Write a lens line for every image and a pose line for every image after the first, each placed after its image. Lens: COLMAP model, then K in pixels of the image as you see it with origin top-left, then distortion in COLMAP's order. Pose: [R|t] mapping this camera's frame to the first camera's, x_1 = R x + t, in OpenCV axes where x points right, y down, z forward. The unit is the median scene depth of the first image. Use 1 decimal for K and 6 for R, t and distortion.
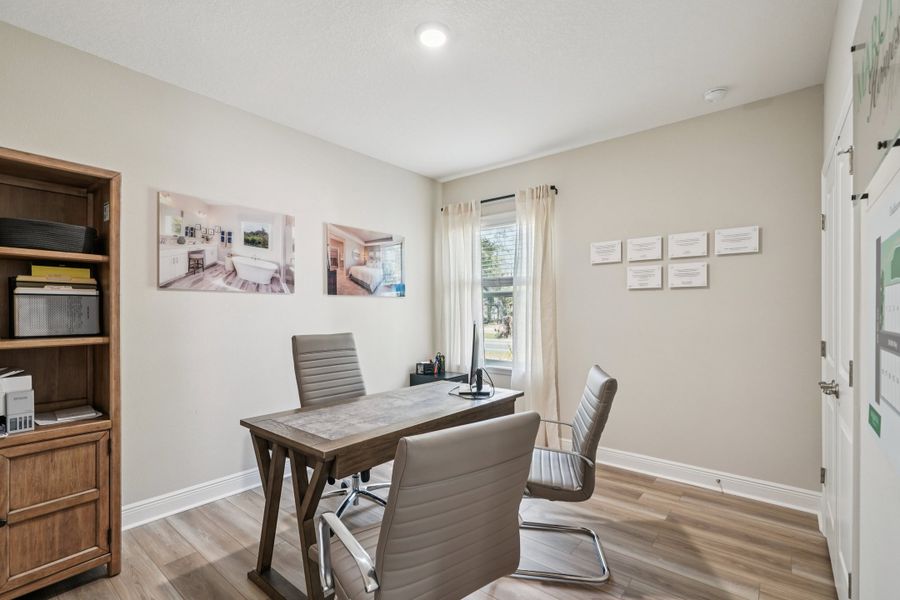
lens RADIAL K [[410.5, 0, 447.3], [0, 410.5, 310.7], [0, 0, 1]] dist [0.001086, 0.000671]
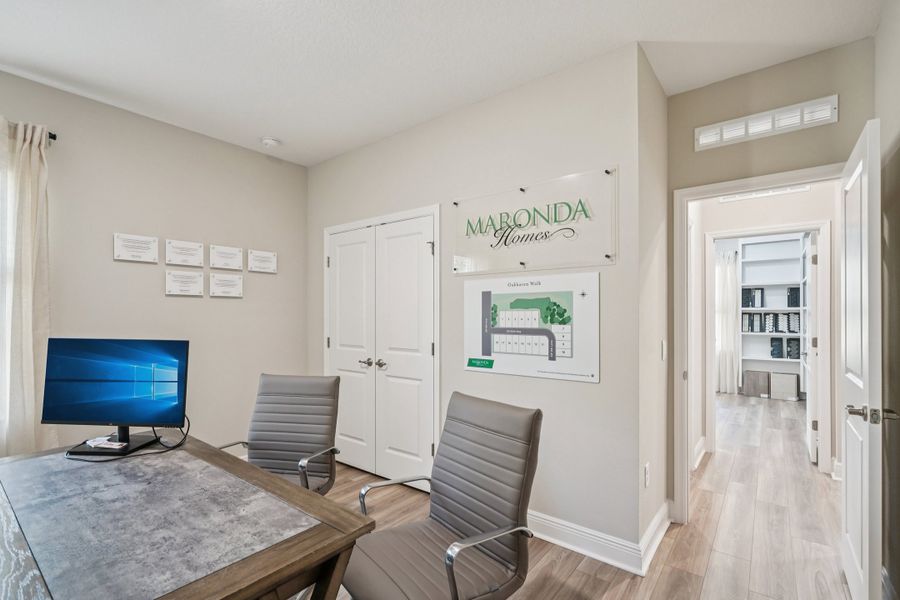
lens RADIAL K [[410.5, 0, 447.3], [0, 410.5, 310.7], [0, 0, 1]] dist [0.001086, 0.000671]
pose [[-0.024802, 0.013397, 0.999603, -0.519594], [0.002658, 0.999908, -0.013336, -0.004184], [-0.999689, 0.002326, -0.024835, 0.454518]]
